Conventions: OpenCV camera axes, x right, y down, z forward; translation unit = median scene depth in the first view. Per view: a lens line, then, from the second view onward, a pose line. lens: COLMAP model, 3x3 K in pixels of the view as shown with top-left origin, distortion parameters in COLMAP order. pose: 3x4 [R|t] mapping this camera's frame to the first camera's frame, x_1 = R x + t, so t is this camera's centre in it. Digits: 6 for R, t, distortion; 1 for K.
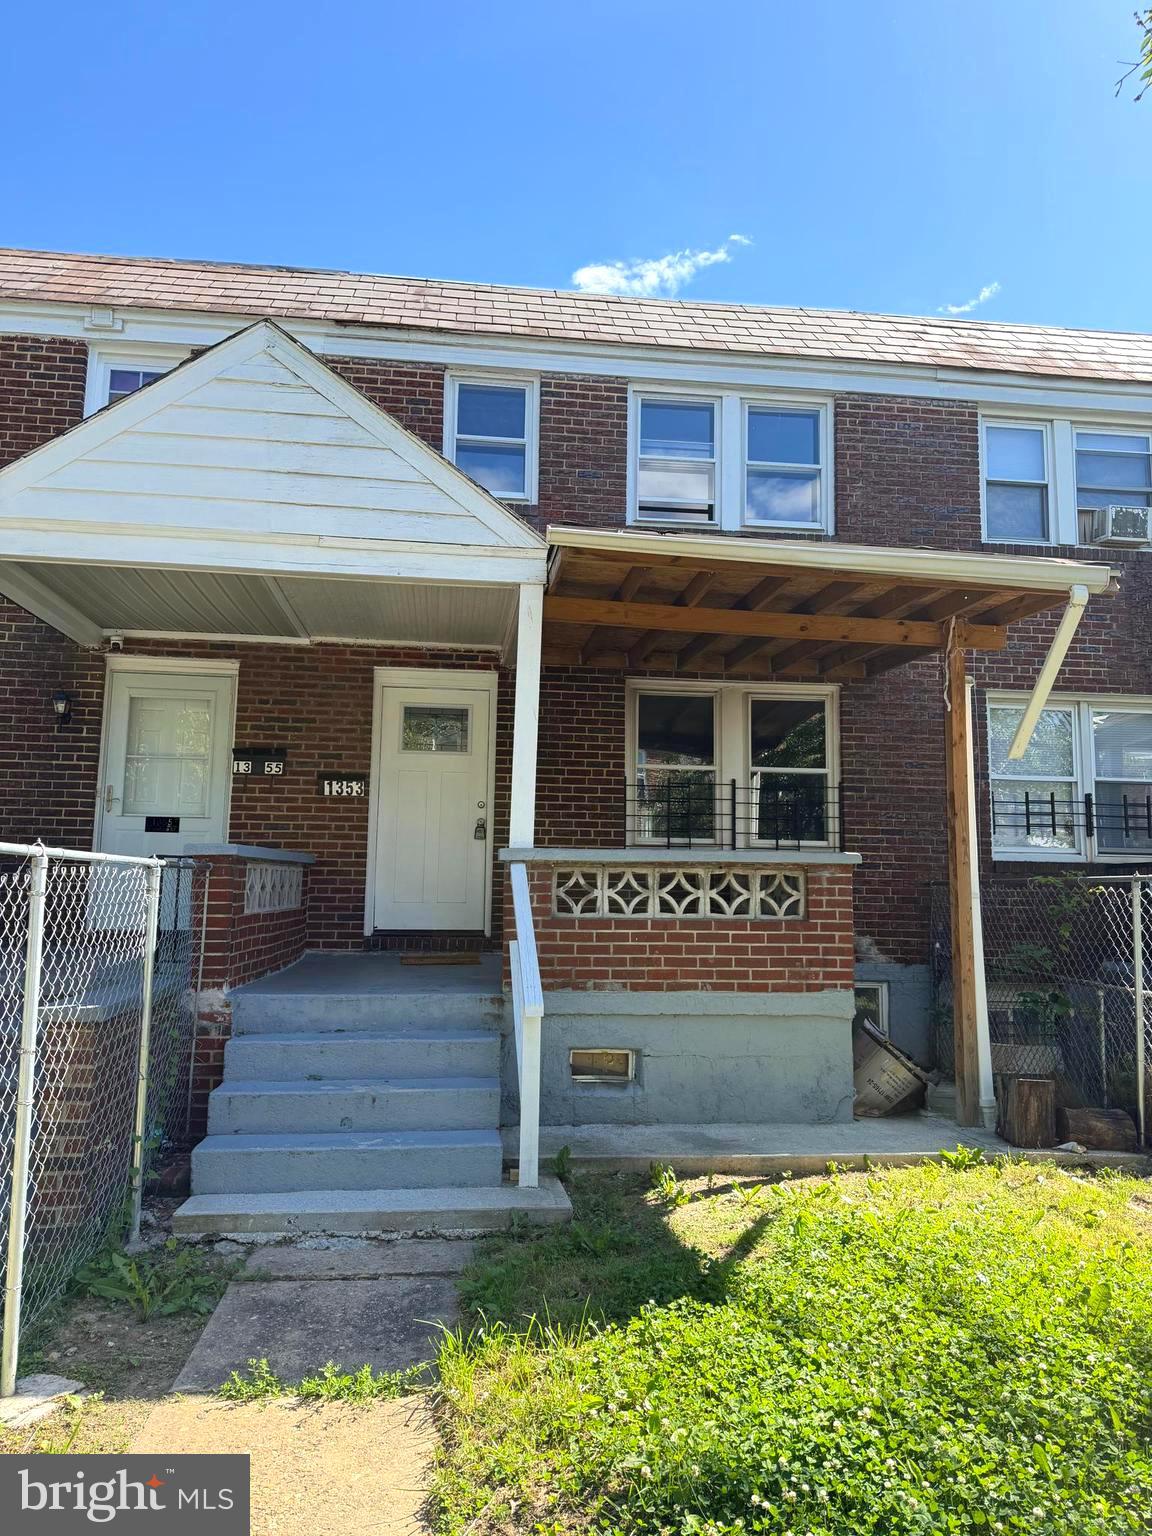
lens RADIAL K [[1108.9, 0, 568.8], [0, 1108.9, 779.4], [0, 0, 1]] dist [0.051631, -0.051476]
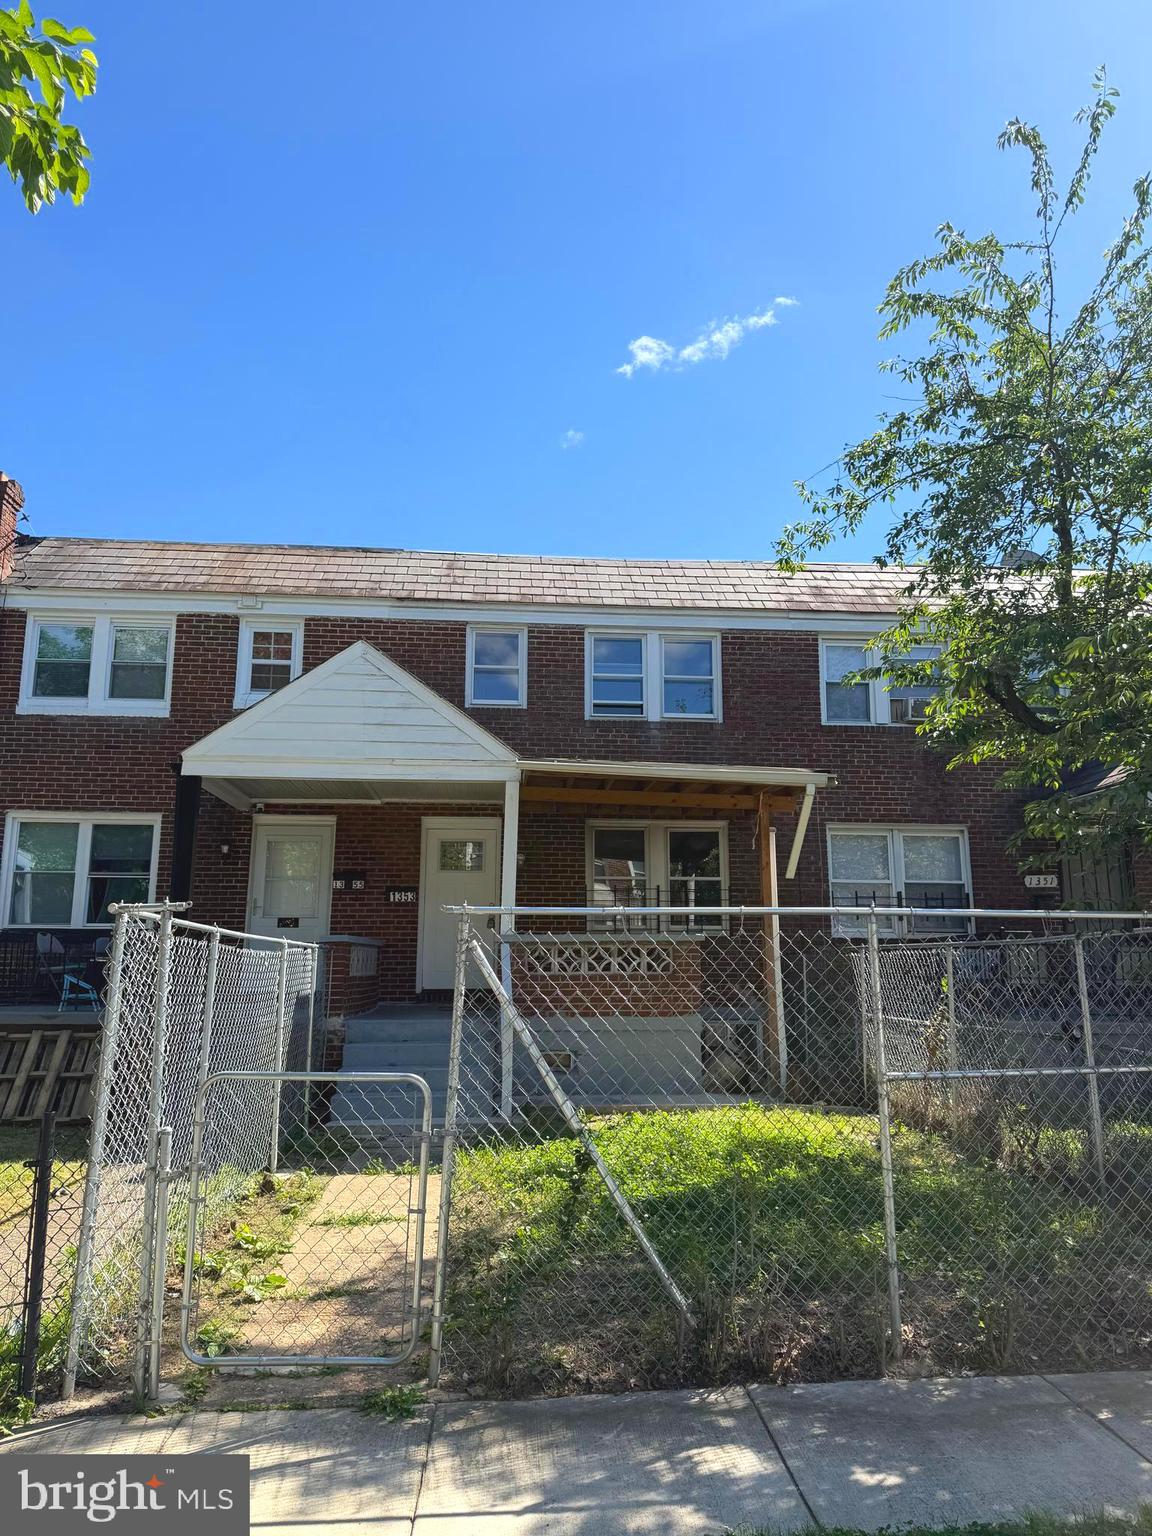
lens RADIAL K [[1108.9, 0, 587.9], [0, 1108.9, 774.4], [0, 0, 1]] dist [0.051631, -0.051476]
pose [[0.999663, -0.019123, -0.017543, 0.084408], [0.017724, 0.996898, -0.076687, -0.037775], [0.018955, 0.076350, 0.996901, -0.540670]]
